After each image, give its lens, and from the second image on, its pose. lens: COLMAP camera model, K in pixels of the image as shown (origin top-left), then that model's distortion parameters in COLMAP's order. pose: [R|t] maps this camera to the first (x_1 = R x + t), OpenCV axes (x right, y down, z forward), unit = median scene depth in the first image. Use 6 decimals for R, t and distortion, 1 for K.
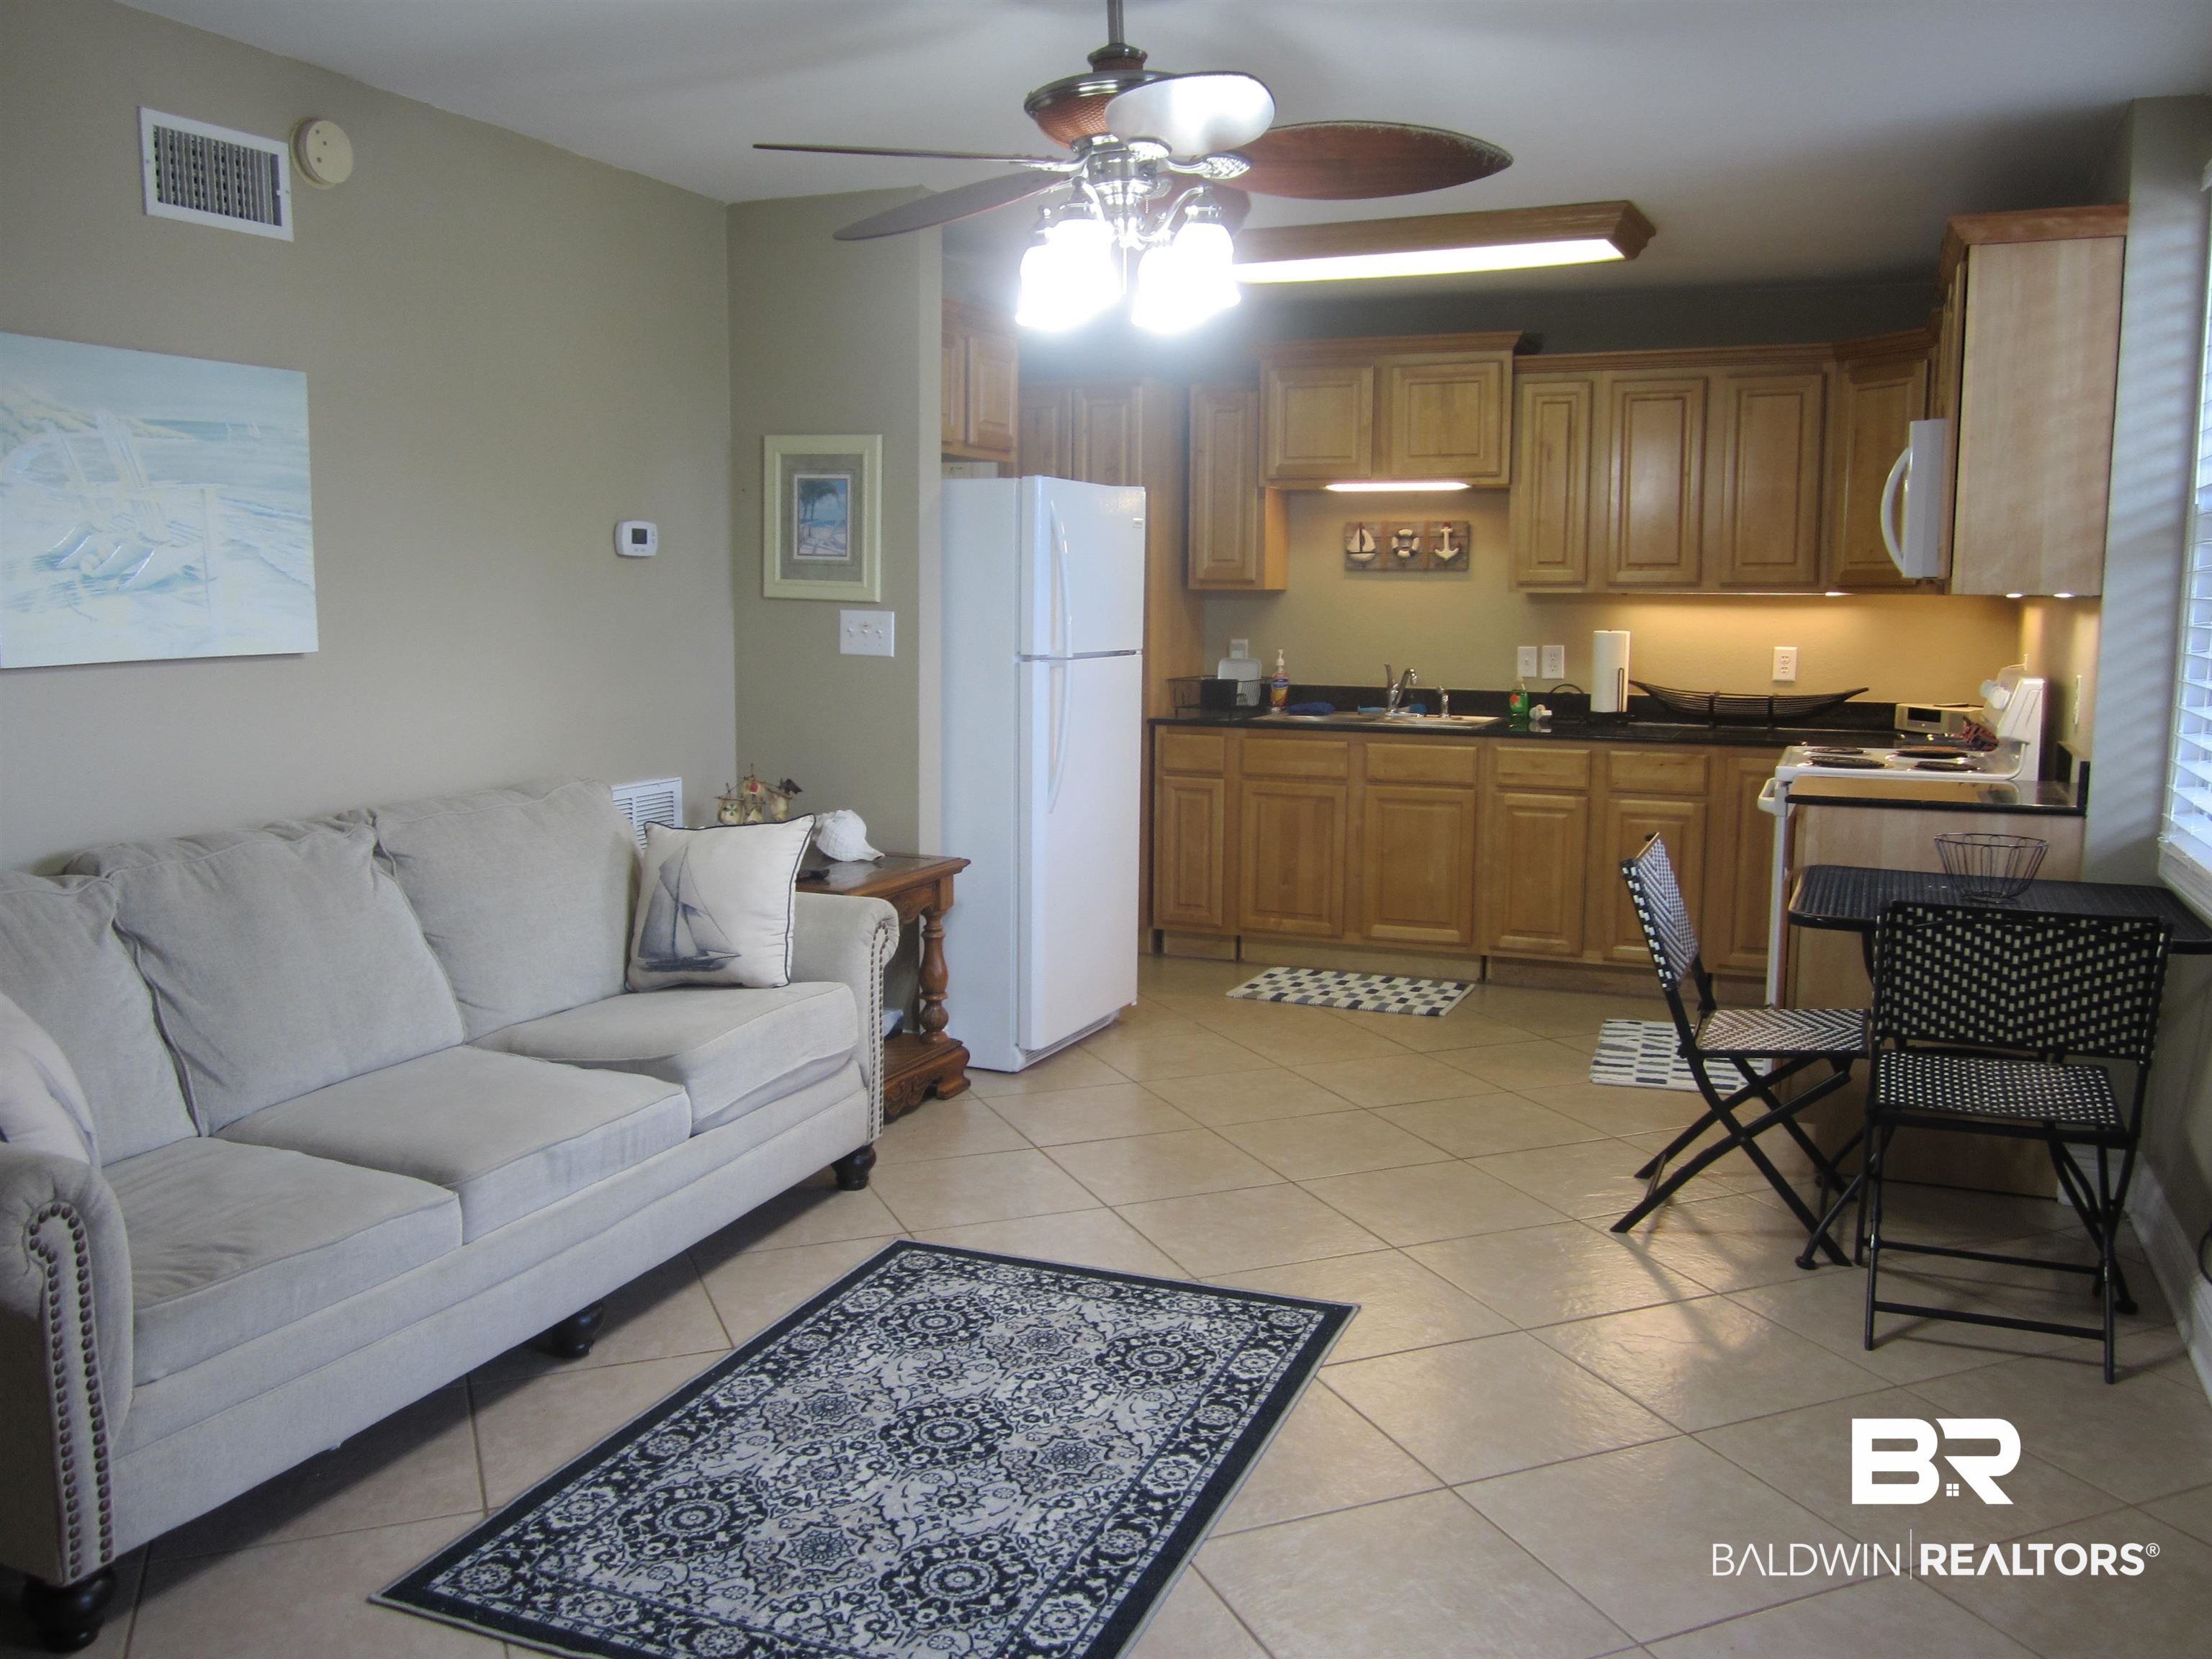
lens RADIAL K [[1826.3, 0, 1110.4], [0, 1826.3, 824.1], [0, 0, 1]] dist [-0.035246, -0.004408]
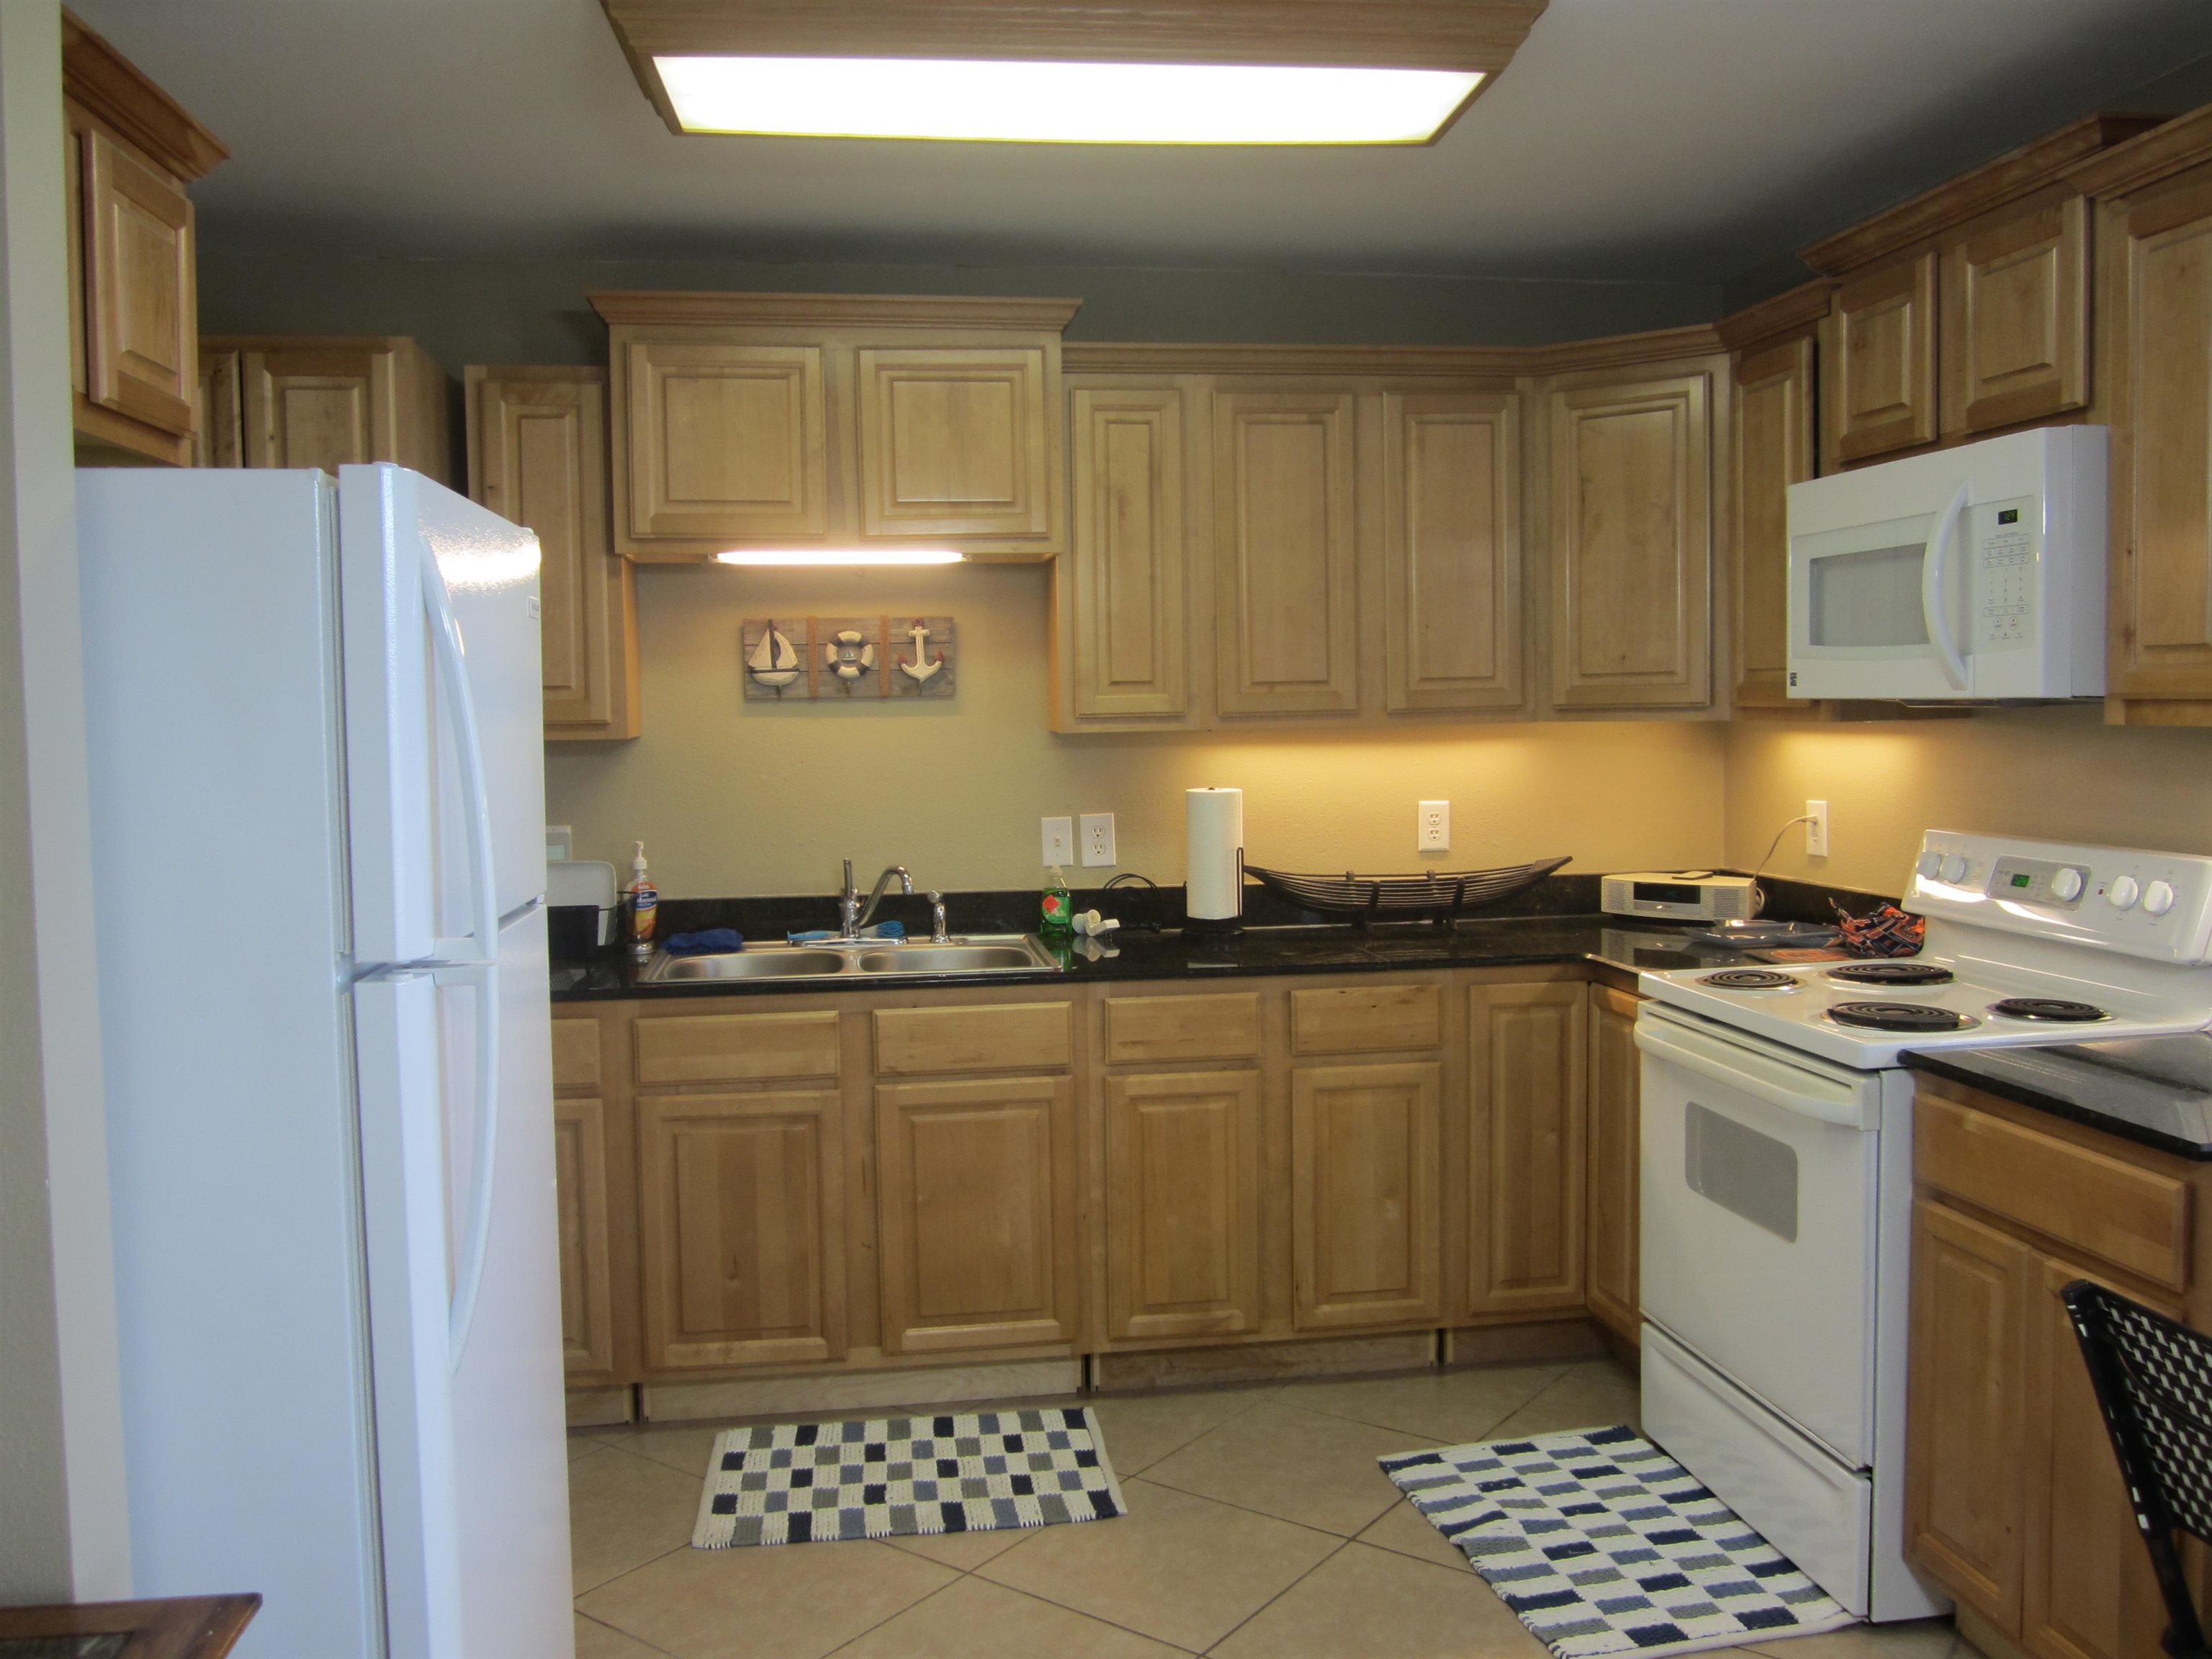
lens RADIAL K [[1826.3, 0, 1101.5], [0, 1826.3, 825.2], [0, 0, 1]] dist [-0.035246, -0.004408]
pose [[0.860047, -0.053797, 0.507371, -0.080192], [0.085958, 0.995489, -0.040155, -0.072687], [-0.502923, 0.078147, 0.860791, 0.485589]]
